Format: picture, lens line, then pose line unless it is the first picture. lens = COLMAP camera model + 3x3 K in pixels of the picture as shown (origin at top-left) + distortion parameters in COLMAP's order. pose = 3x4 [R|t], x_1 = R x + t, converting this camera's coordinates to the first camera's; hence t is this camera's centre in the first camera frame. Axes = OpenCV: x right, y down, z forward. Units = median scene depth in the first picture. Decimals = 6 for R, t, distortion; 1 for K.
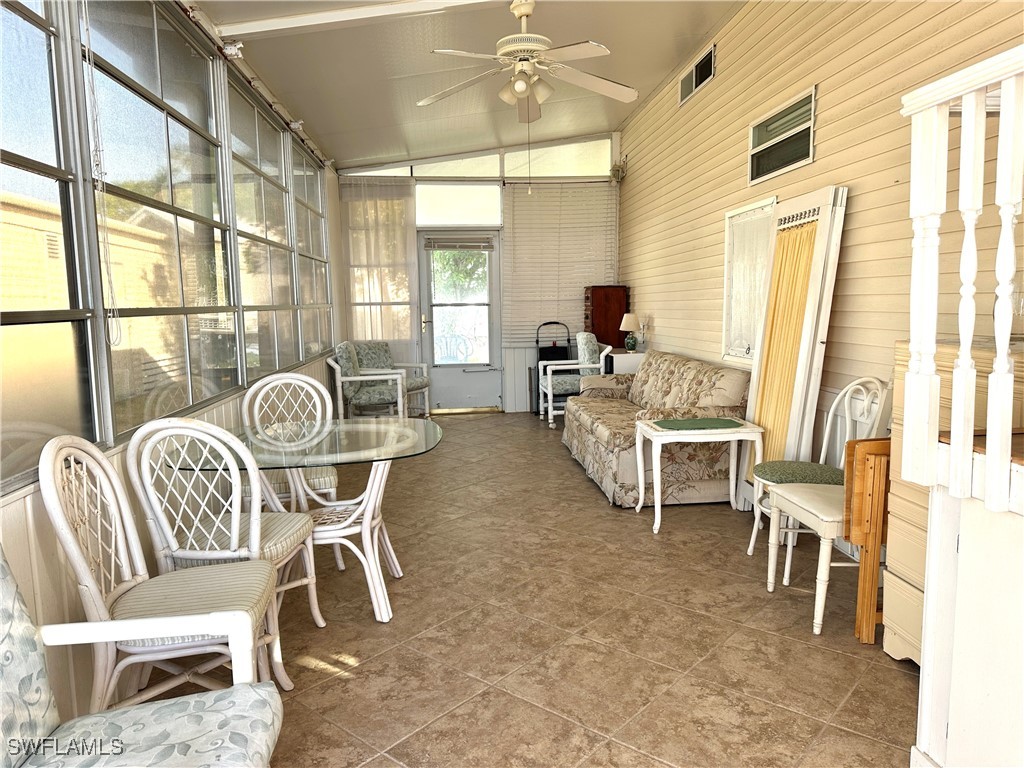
lens RADIAL K [[713.8, 0, 512.0], [0, 713.8, 384.0], [0, 0, 1]] dist [0.204823, -0.329780]
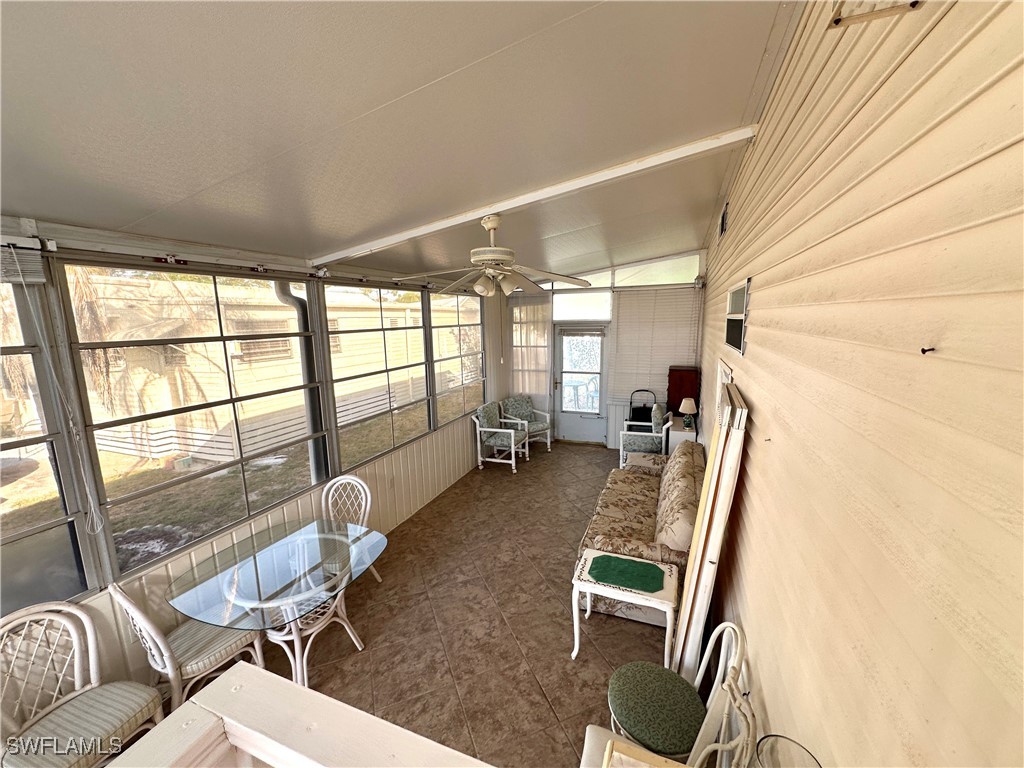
lens RADIAL K [[406.5, 0, 512.0], [0, 406.5, 384.0], [0, 0, 1]] dist [-0.012498, -0.000042]
pose [[0.888243, 0.074786, -0.453246, 0.189962], [-0.048342, 0.996398, 0.069668, -0.143374], [0.456823, -0.039971, 0.888659, 0.195364]]
